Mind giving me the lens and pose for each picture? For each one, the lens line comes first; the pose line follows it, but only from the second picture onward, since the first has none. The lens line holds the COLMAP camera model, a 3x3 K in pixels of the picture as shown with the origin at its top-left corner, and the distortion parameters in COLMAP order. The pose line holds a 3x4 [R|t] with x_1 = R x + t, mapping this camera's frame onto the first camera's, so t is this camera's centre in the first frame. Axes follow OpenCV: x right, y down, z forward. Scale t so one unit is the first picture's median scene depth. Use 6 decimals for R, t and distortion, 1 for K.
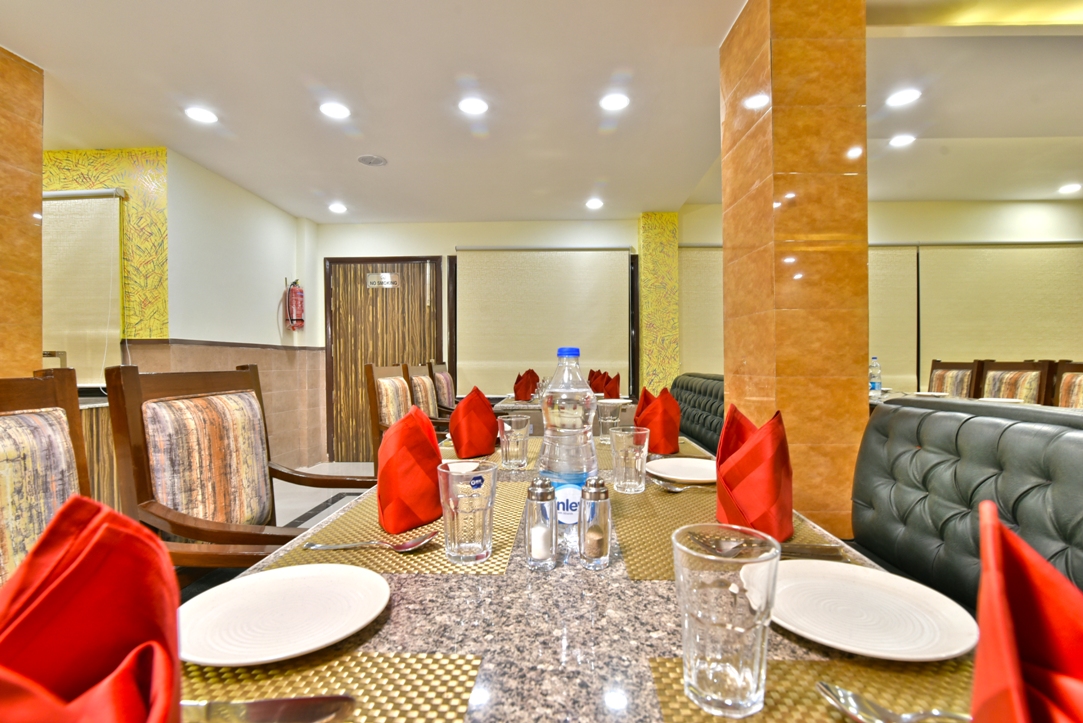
lens RADIAL K [[512.4, 0, 541.5], [0, 512.4, 361.5], [0, 0, 1]] dist [-0.014315, -0.000733]
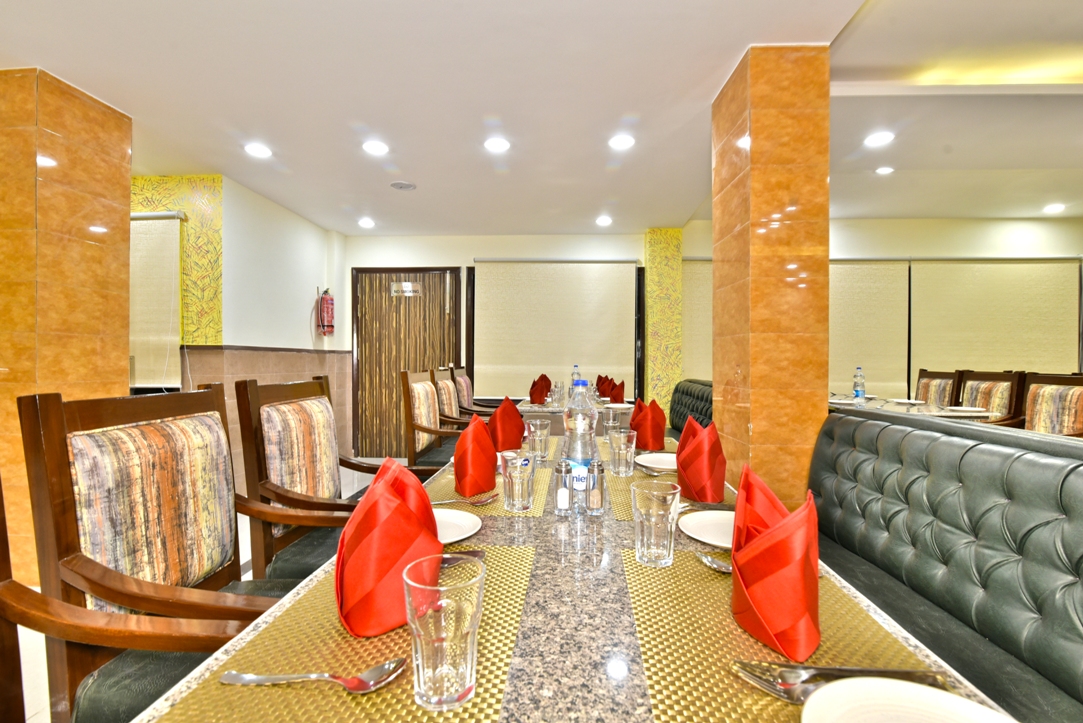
lens RADIAL K [[519.8, 0, 542.6], [0, 519.8, 361.8], [0, 0, 1]] dist [-0.013921, -0.000153]
pose [[0.999841, 0.010276, -0.014578, -0.012826], [-0.010232, 0.999943, 0.003084, -0.026406], [0.014609, -0.002934, 0.999889, -0.184819]]
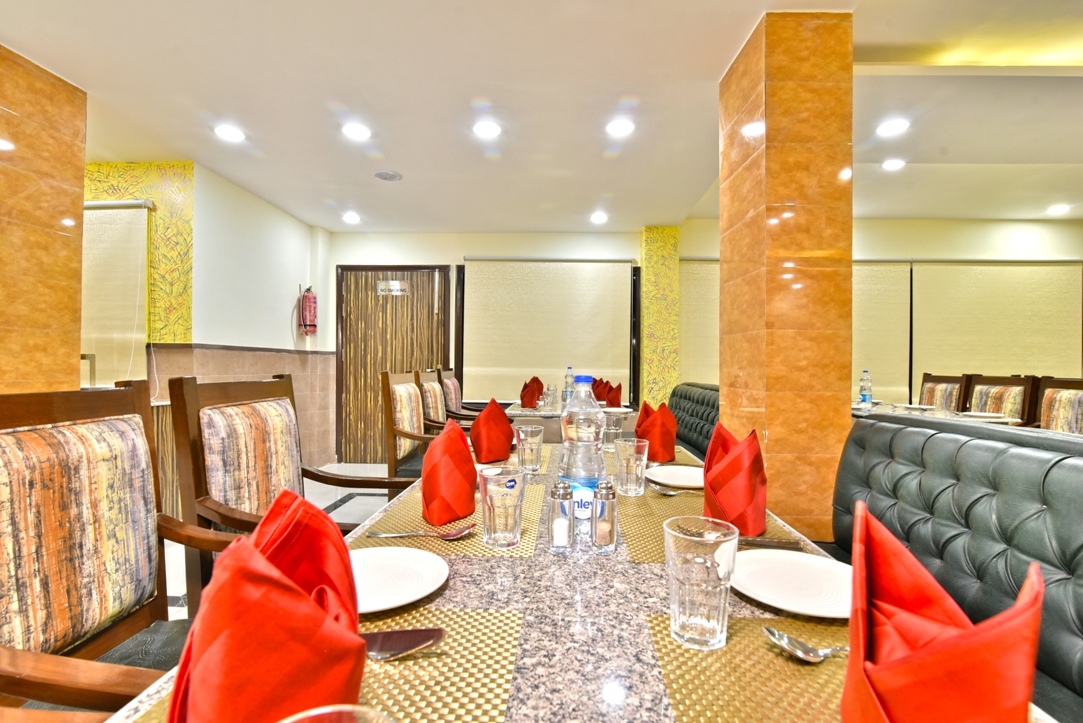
lens RADIAL K [[512.4, 0, 541.5], [0, 512.4, 361.5], [0, 0, 1]] dist [-0.014315, -0.000733]
pose [[0.999888, 0.014962, -0.001032, -0.014460], [-0.014969, 0.999864, -0.006951, -0.015291], [0.000928, 0.006966, 0.999975, -0.068884]]
